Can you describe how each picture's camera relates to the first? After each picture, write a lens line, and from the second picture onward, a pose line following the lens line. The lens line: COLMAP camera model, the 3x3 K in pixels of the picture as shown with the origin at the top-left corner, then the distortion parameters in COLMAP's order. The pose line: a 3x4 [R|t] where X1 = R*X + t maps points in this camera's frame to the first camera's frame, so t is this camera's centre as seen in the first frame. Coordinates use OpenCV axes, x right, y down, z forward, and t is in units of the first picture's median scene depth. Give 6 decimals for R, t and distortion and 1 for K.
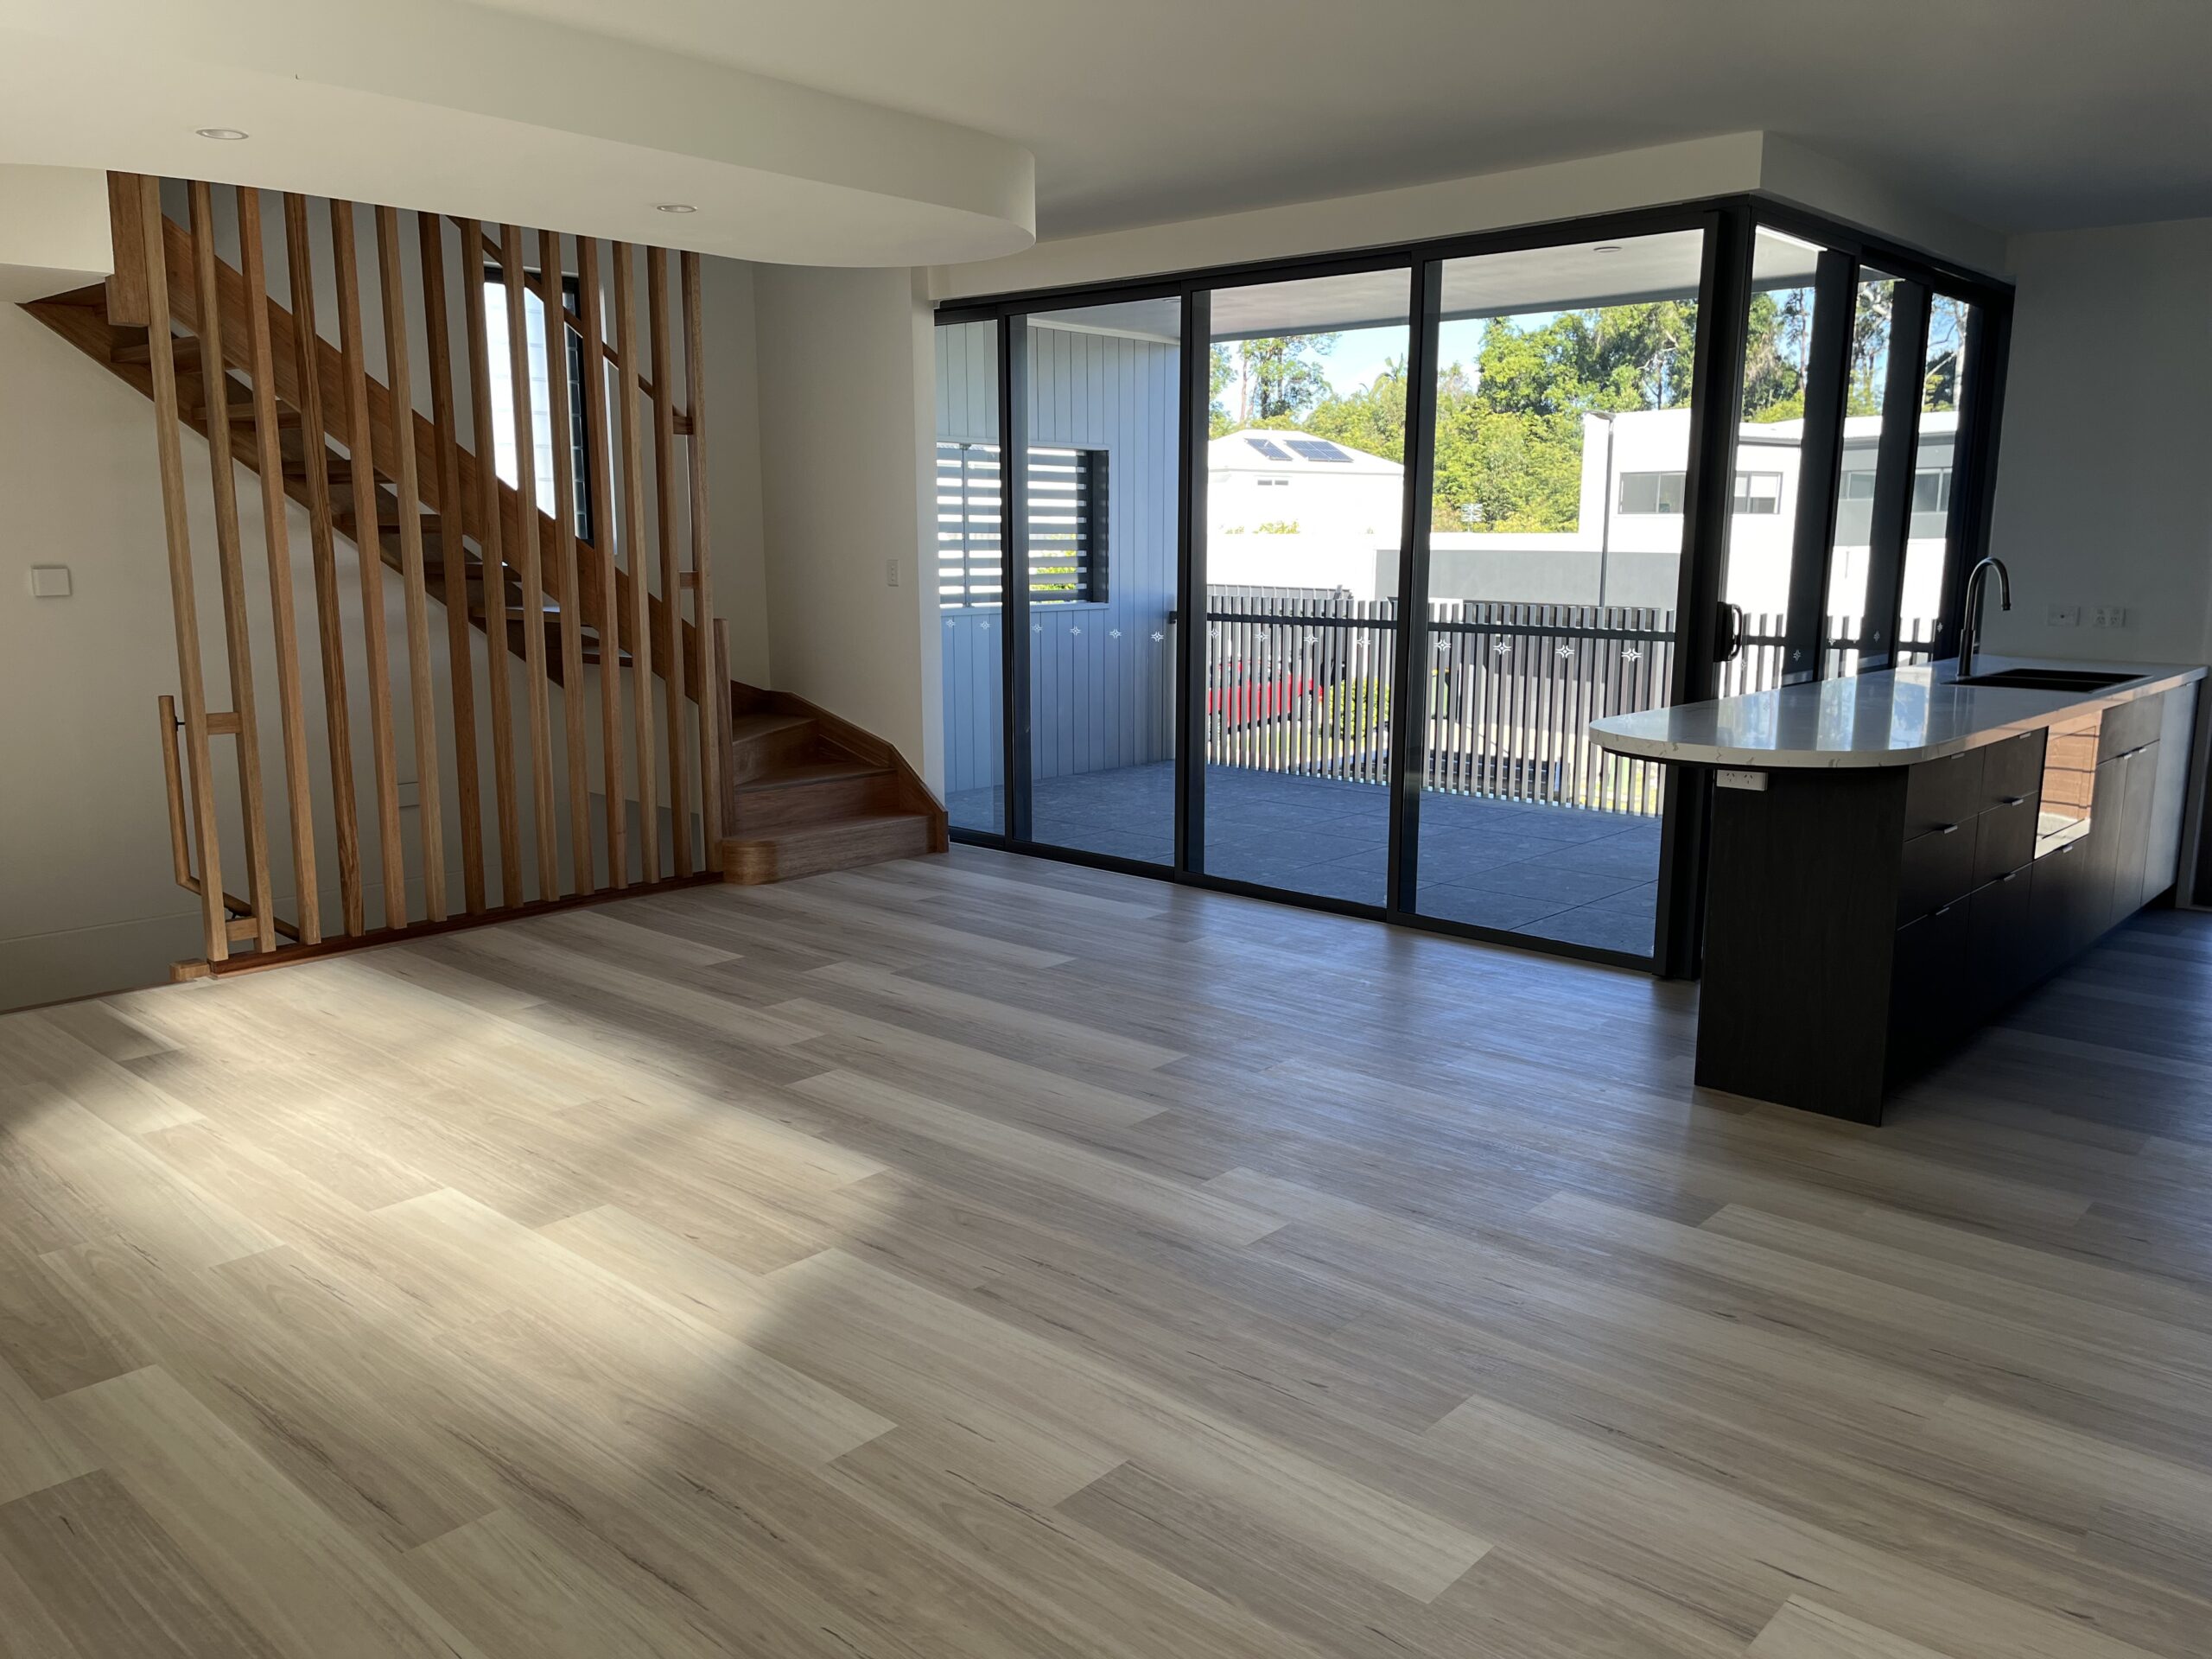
lens RADIAL K [[1683.4, 0, 1126.9], [0, 1683.4, 837.7], [0, 0, 1]] dist [0.088261, -0.134657]
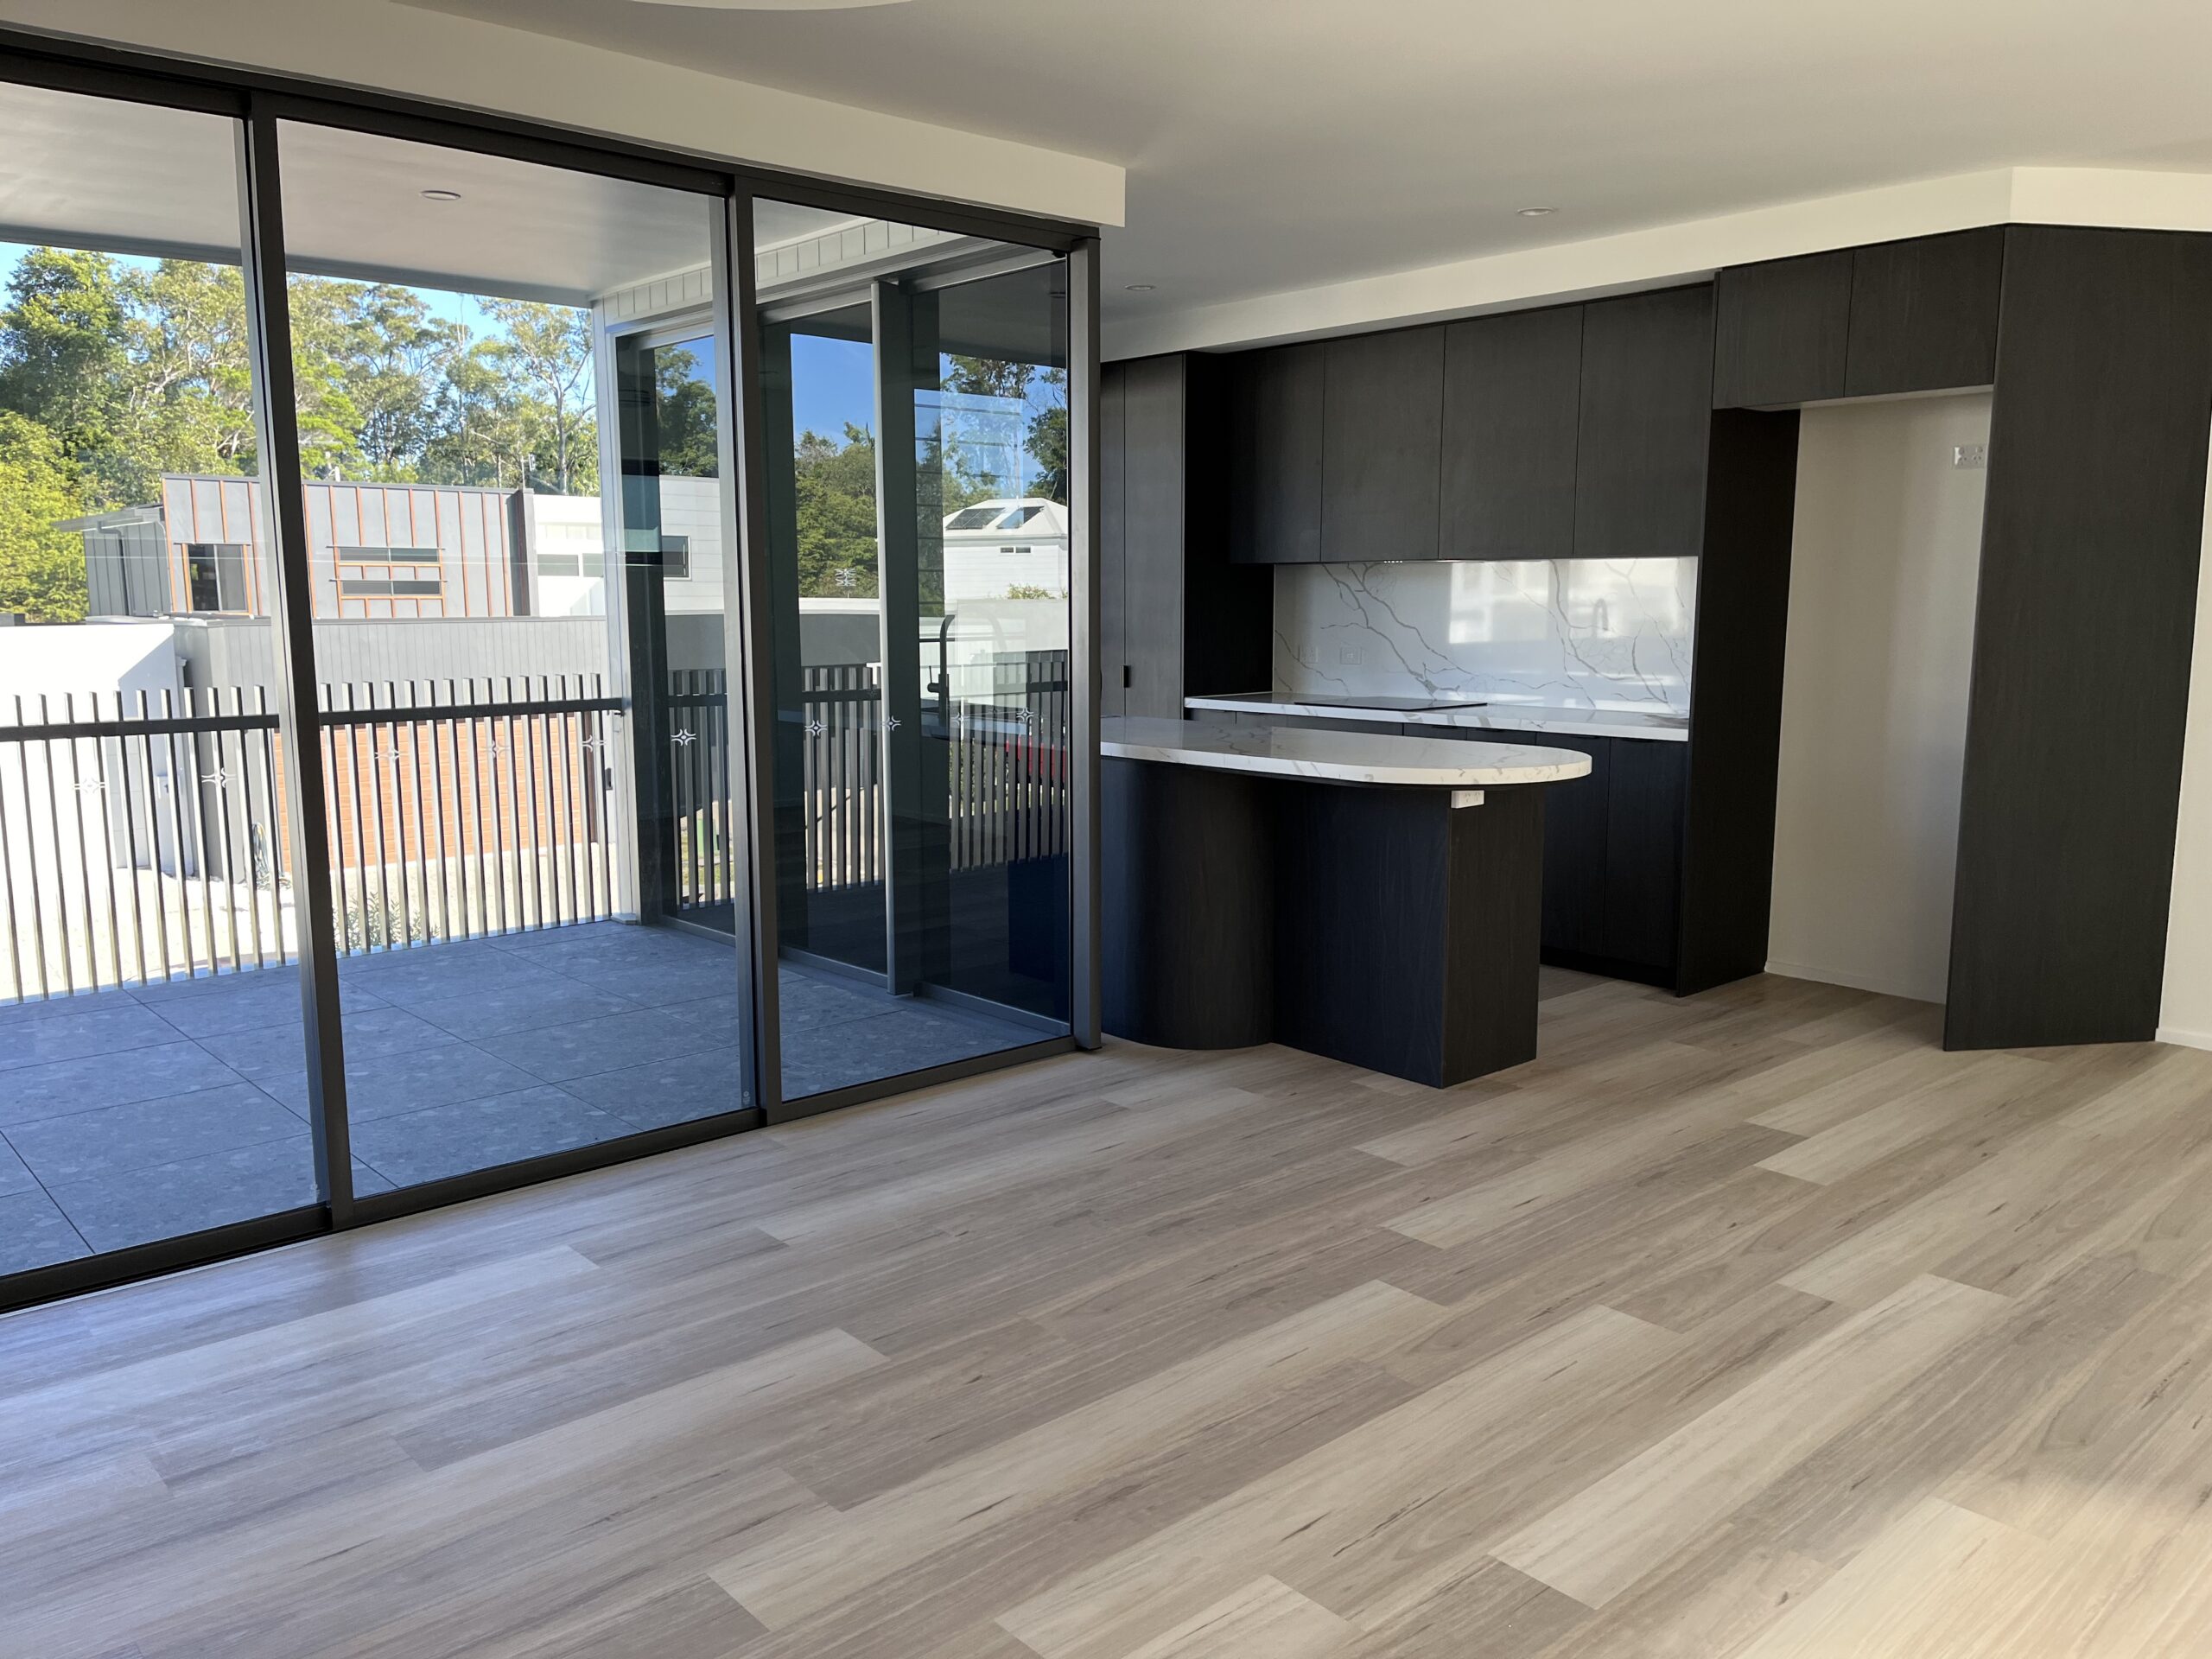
lens RADIAL K [[1683.4, 0, 1126.9], [0, 1683.4, 837.7], [0, 0, 1]] dist [0.088261, -0.134657]
pose [[0.094857, -0.149635, 0.984181, -0.674941], [0.181132, 0.974730, 0.130741, -0.174034], [-0.978873, 0.165865, 0.119564, 1.004877]]
